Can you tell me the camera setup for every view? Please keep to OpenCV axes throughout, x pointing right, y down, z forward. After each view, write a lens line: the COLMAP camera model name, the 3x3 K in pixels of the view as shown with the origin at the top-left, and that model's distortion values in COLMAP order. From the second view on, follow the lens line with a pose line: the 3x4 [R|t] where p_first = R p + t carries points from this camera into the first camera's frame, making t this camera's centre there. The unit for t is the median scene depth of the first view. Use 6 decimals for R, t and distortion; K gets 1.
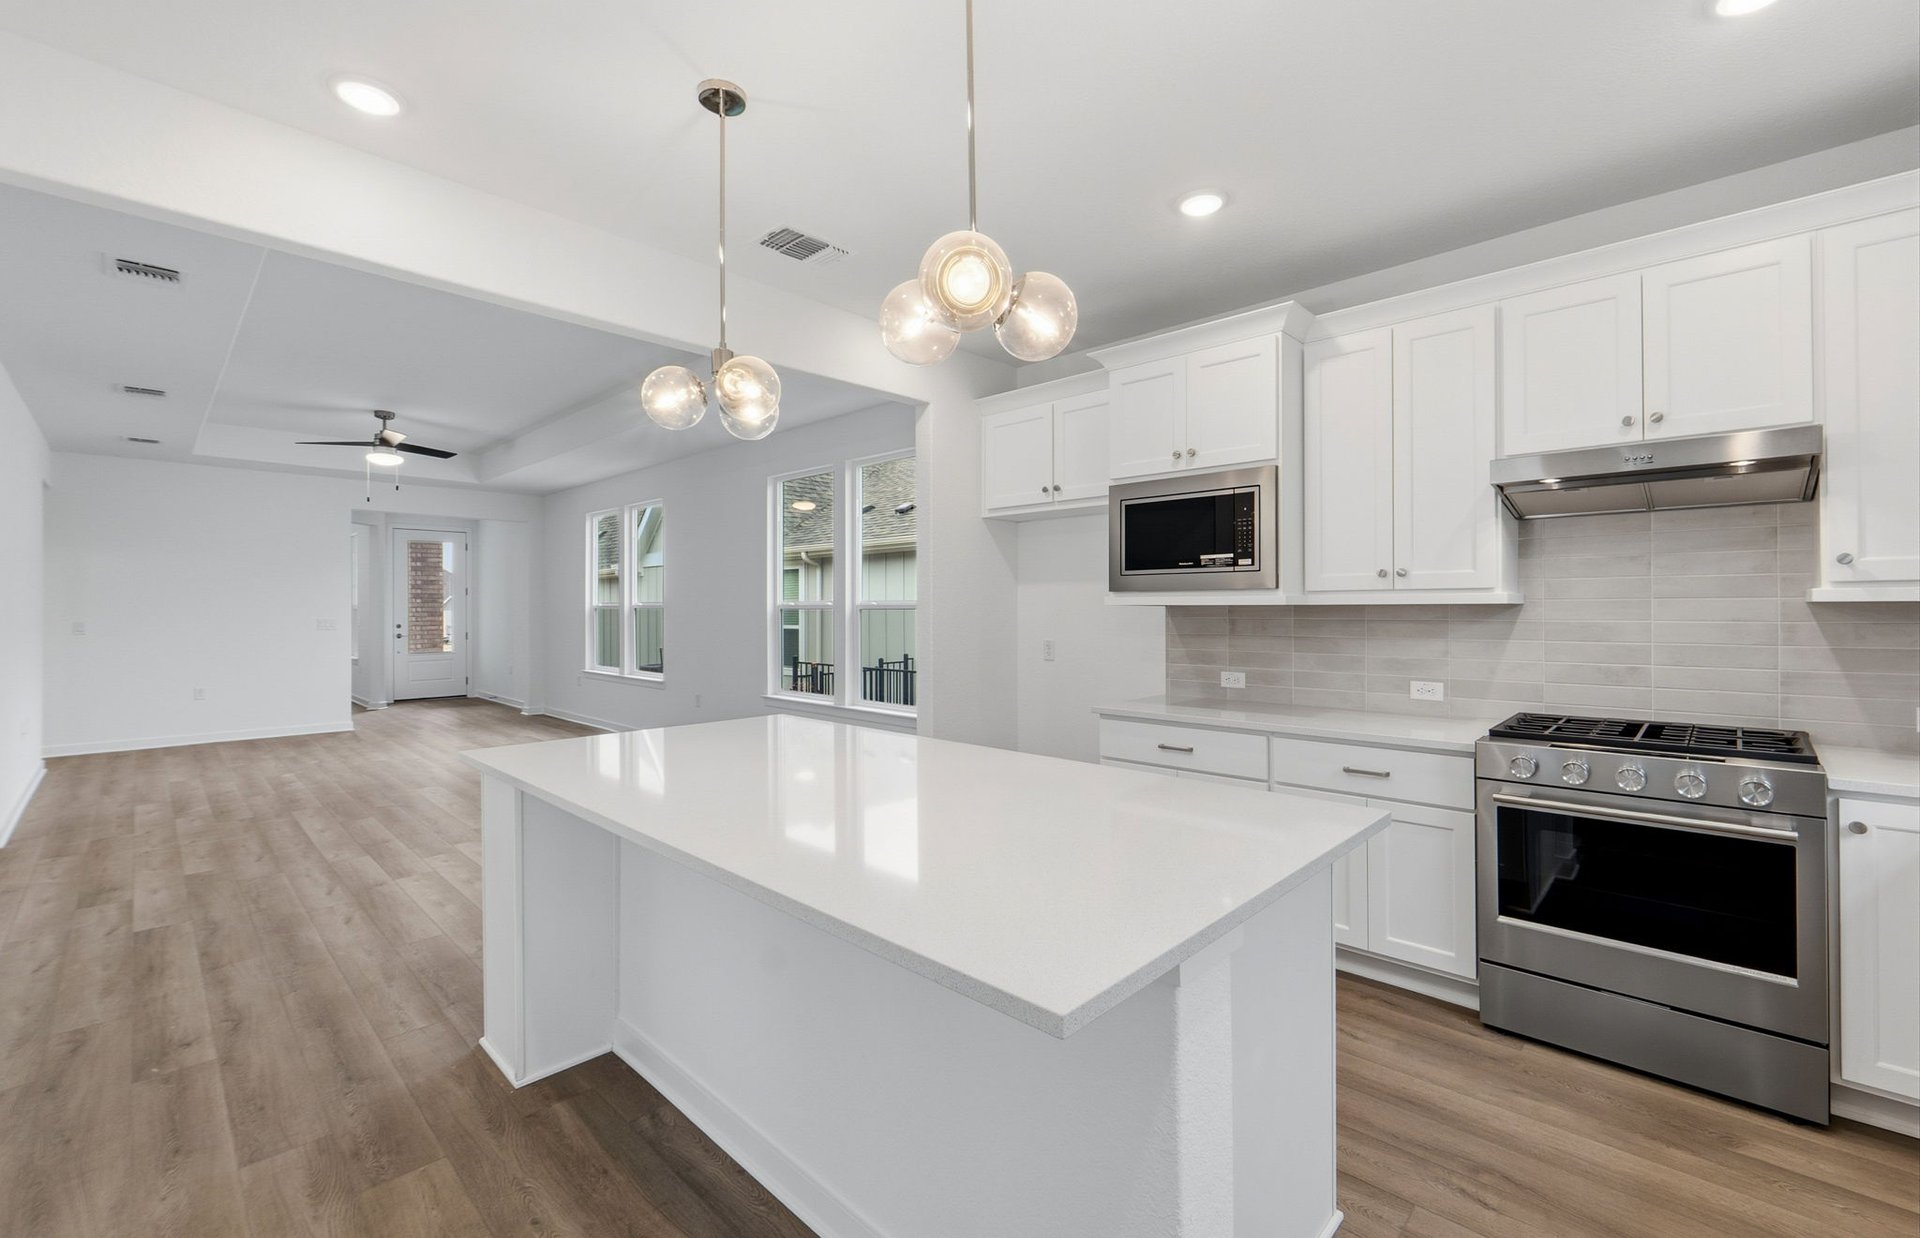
lens RADIAL K [[804.0, 0, 967.5], [0, 804.0, 604.2], [0, 0, 1]] dist [-0.004304, -0.001236]
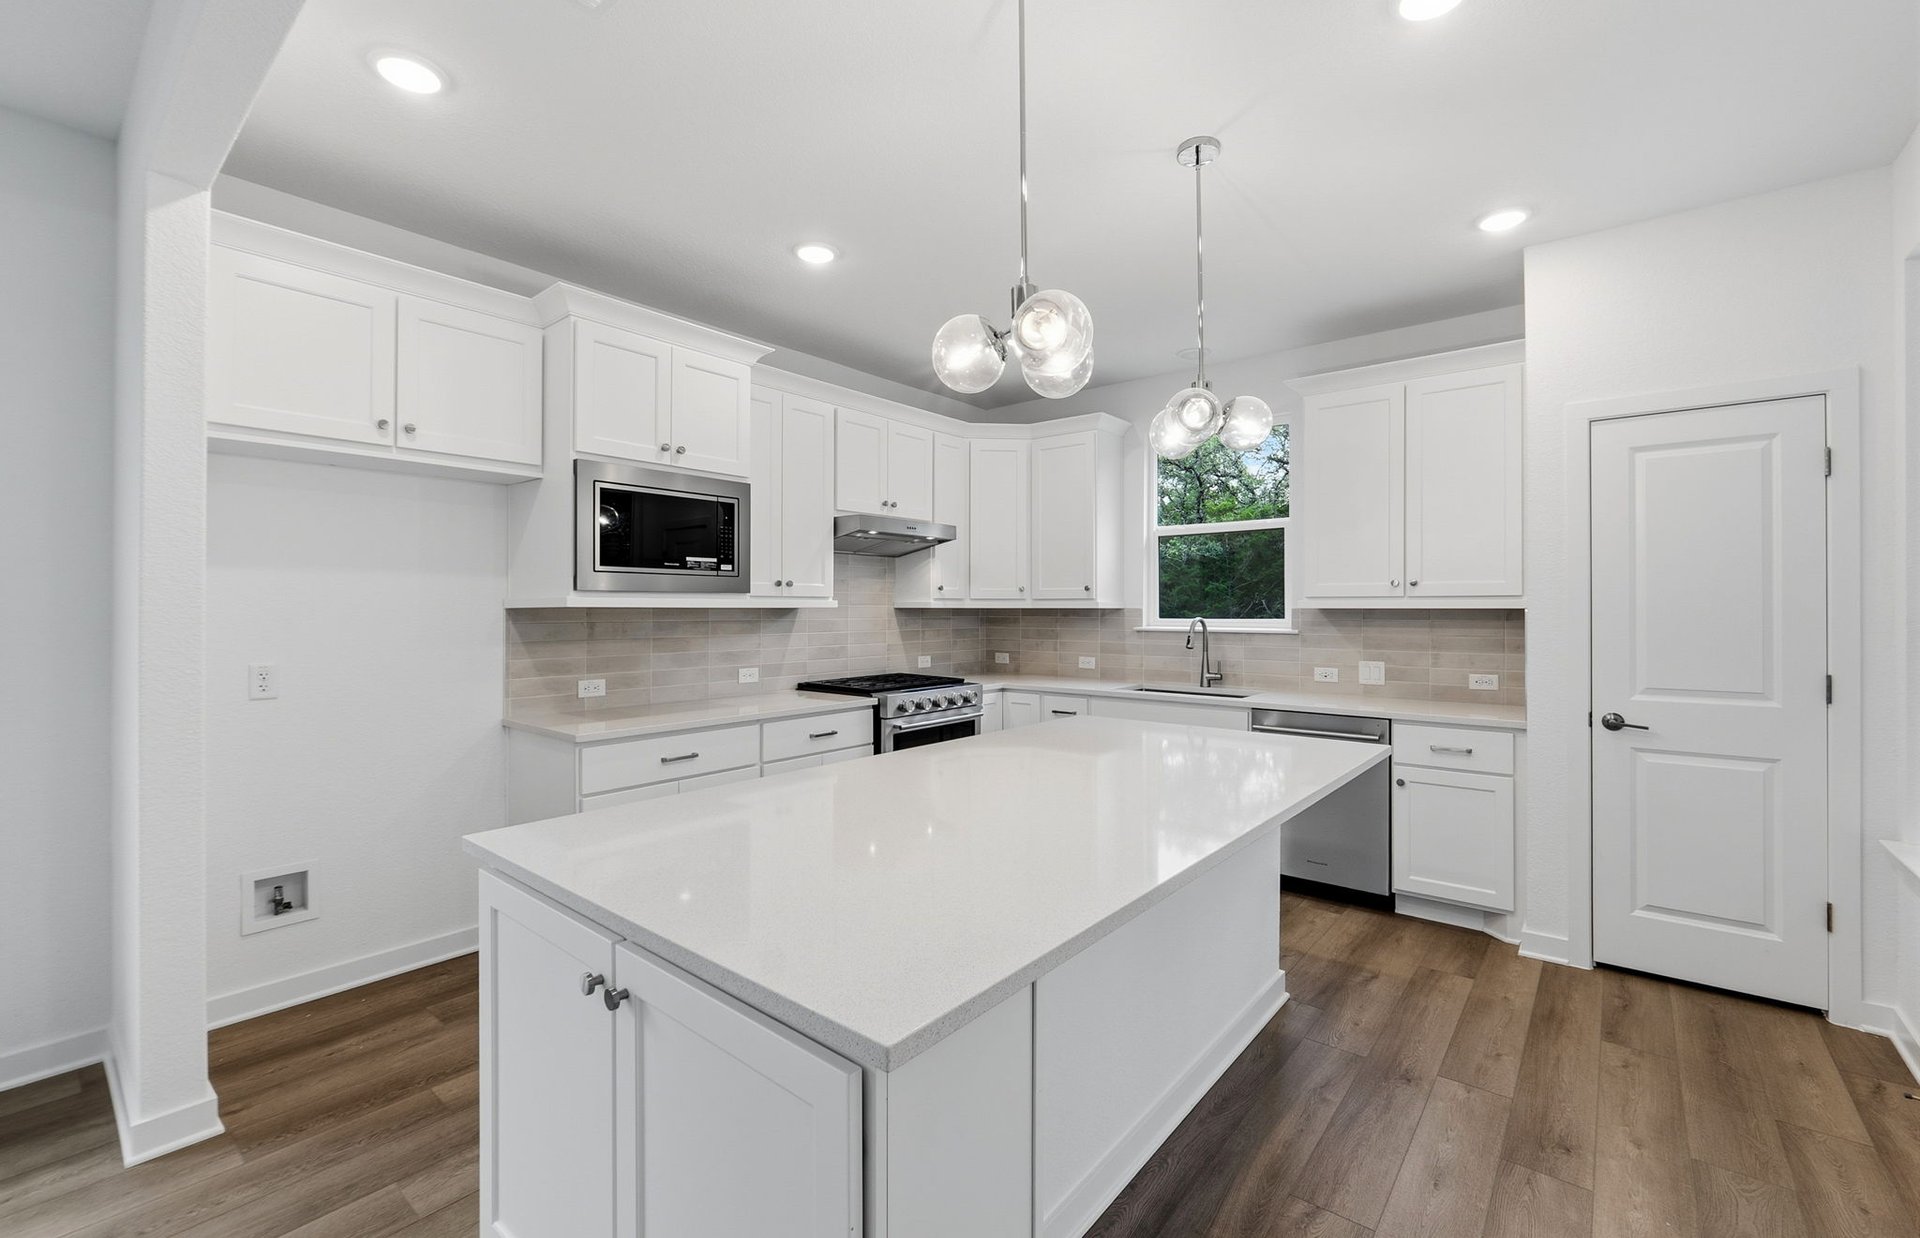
lens RADIAL K [[804.0, 0, 960.4], [0, 804.0, 612.3], [0, 0, 1]] dist [-0.004304, -0.001236]
pose [[-0.076680, -0.003015, 0.997051, -0.711485], [-0.006460, 0.999976, 0.002527, 0.002060], [-0.997035, -0.006247, -0.076698, 0.738006]]
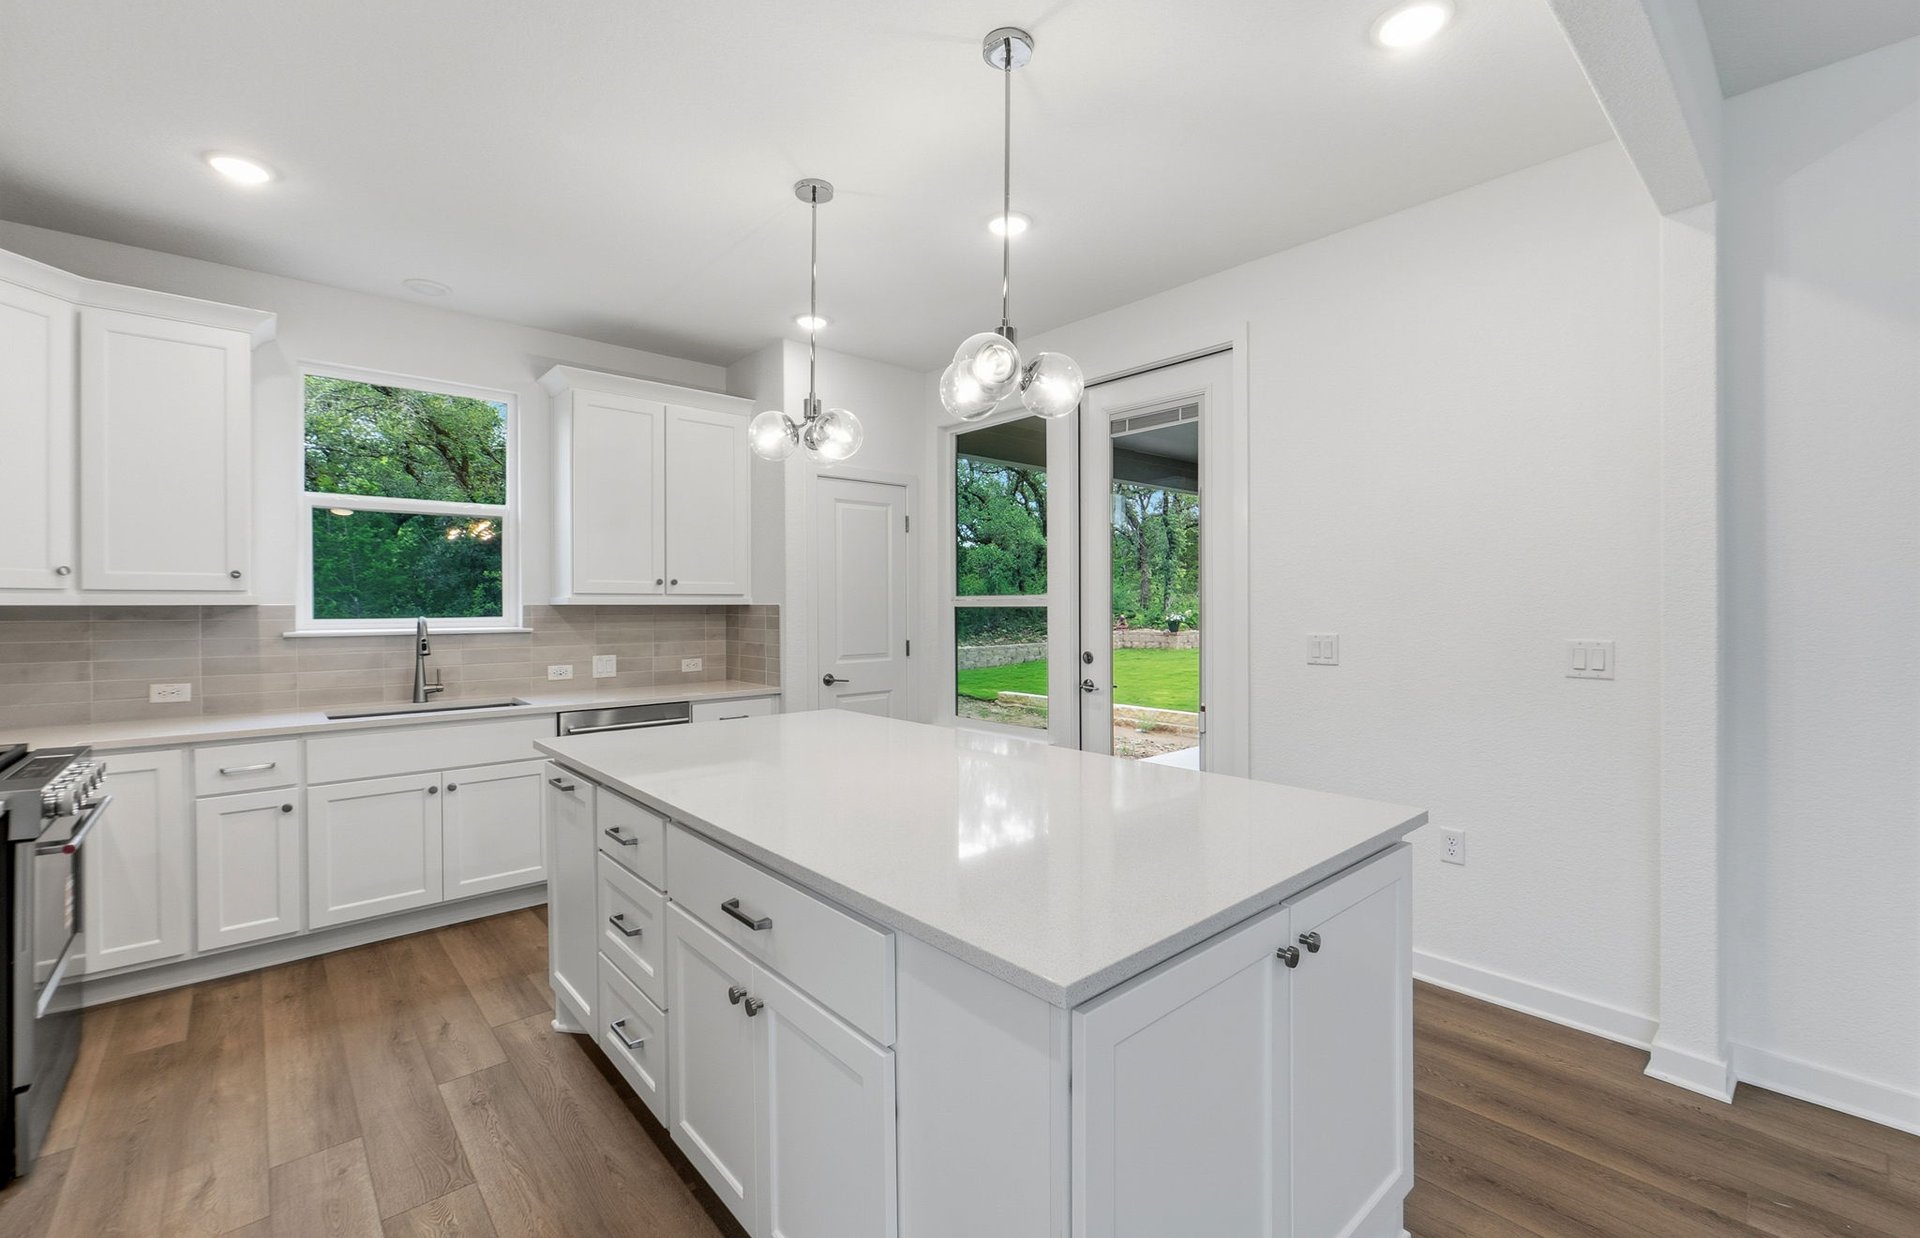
lens RADIAL K [[804.0, 0, 953.3], [0, 804.0, 604.3], [0, 0, 1]] dist [-0.004304, -0.001236]
pose [[-0.996534, 0.005219, 0.083023, -0.201681], [0.004575, 0.999958, -0.007942, 0.006884], [-0.083060, -0.007534, -0.996516, 1.257485]]
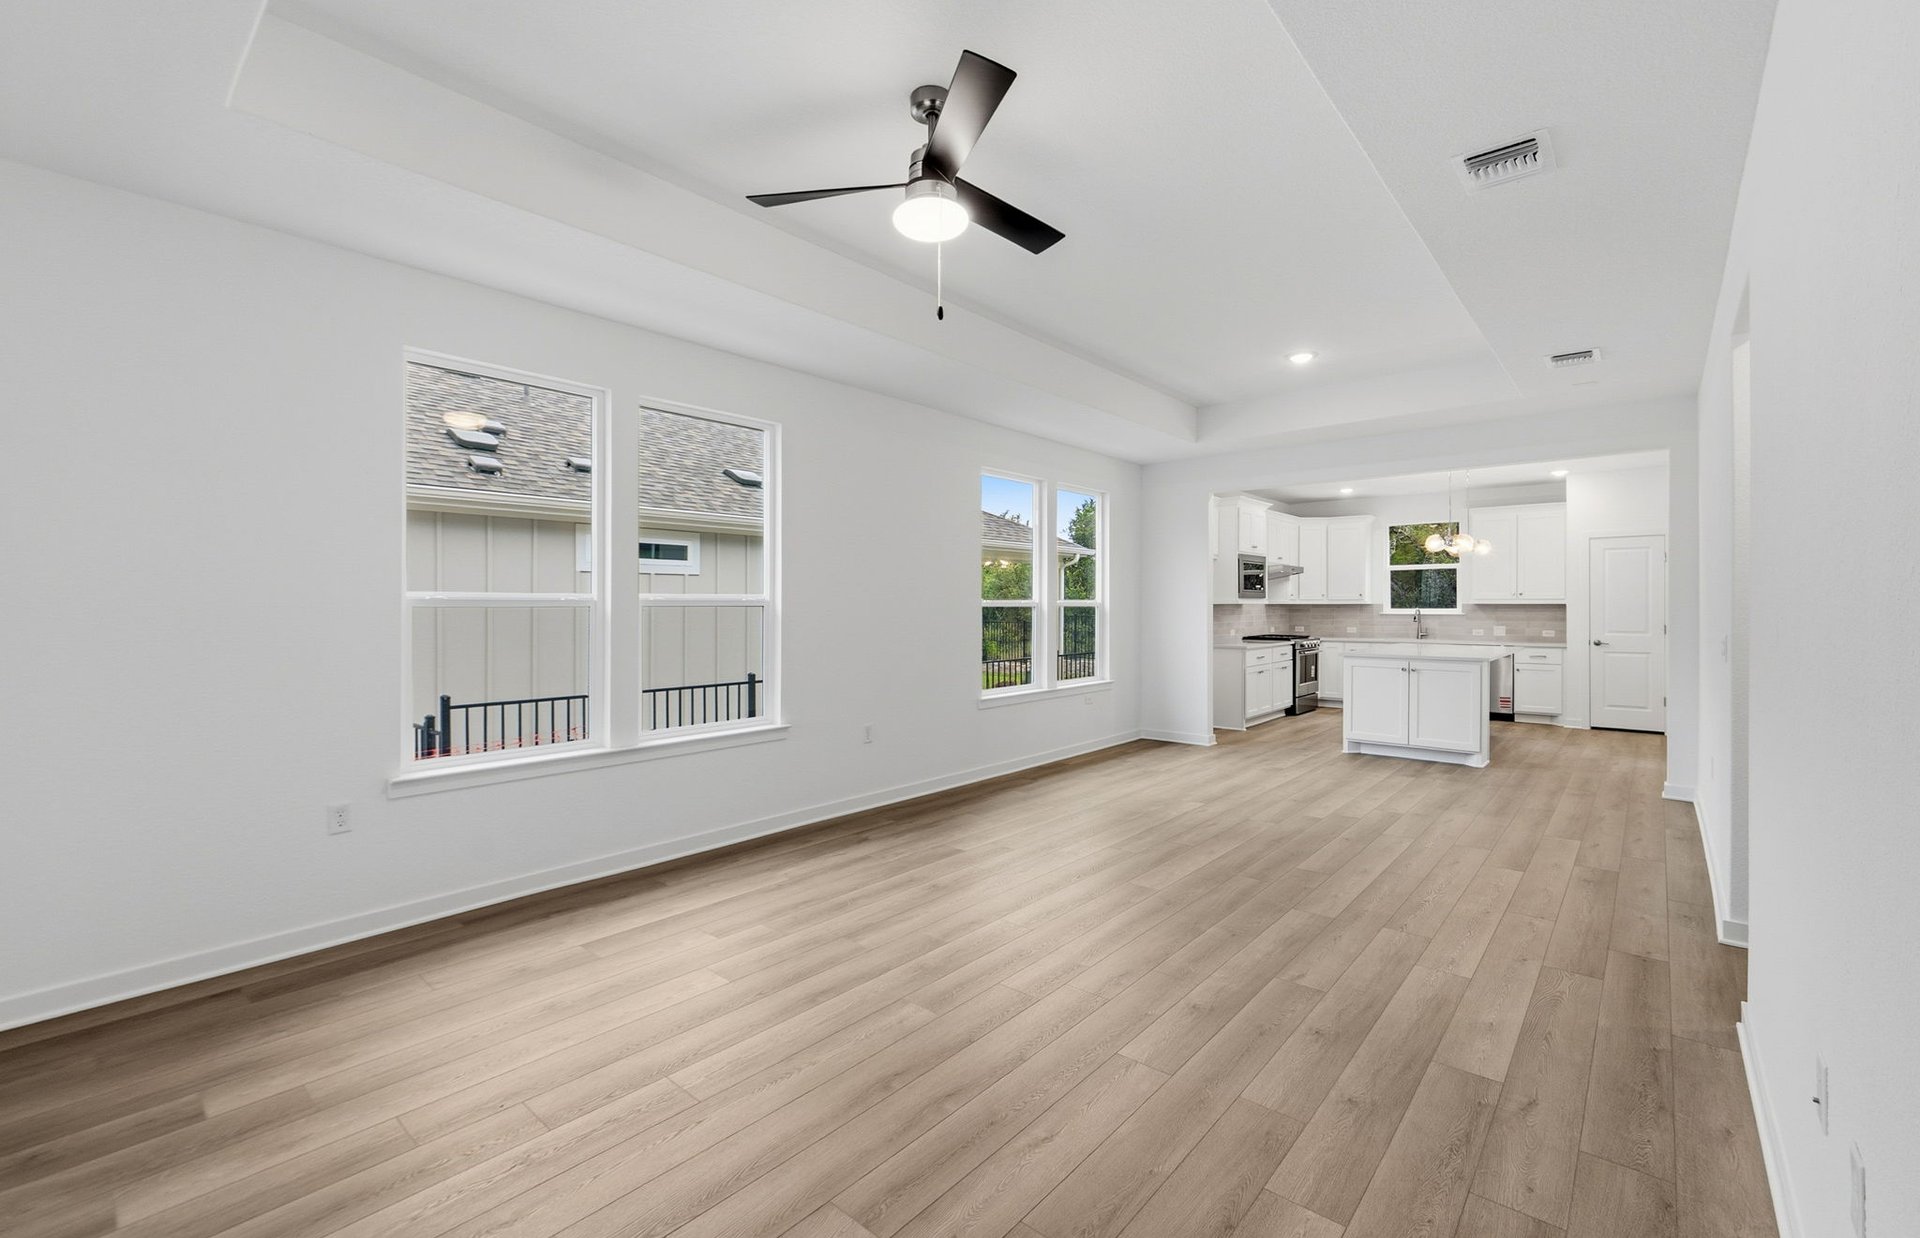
lens RADIAL K [[804.0, 0, 963.3], [0, 804.0, 612.6], [0, 0, 1]] dist [-0.004304, -0.001236]
pose [[-0.053323, -0.009624, 0.998531, -2.337283], [-0.005898, 0.999939, 0.009322, 0.010800], [-0.998560, -0.005392, -0.053376, 2.114688]]
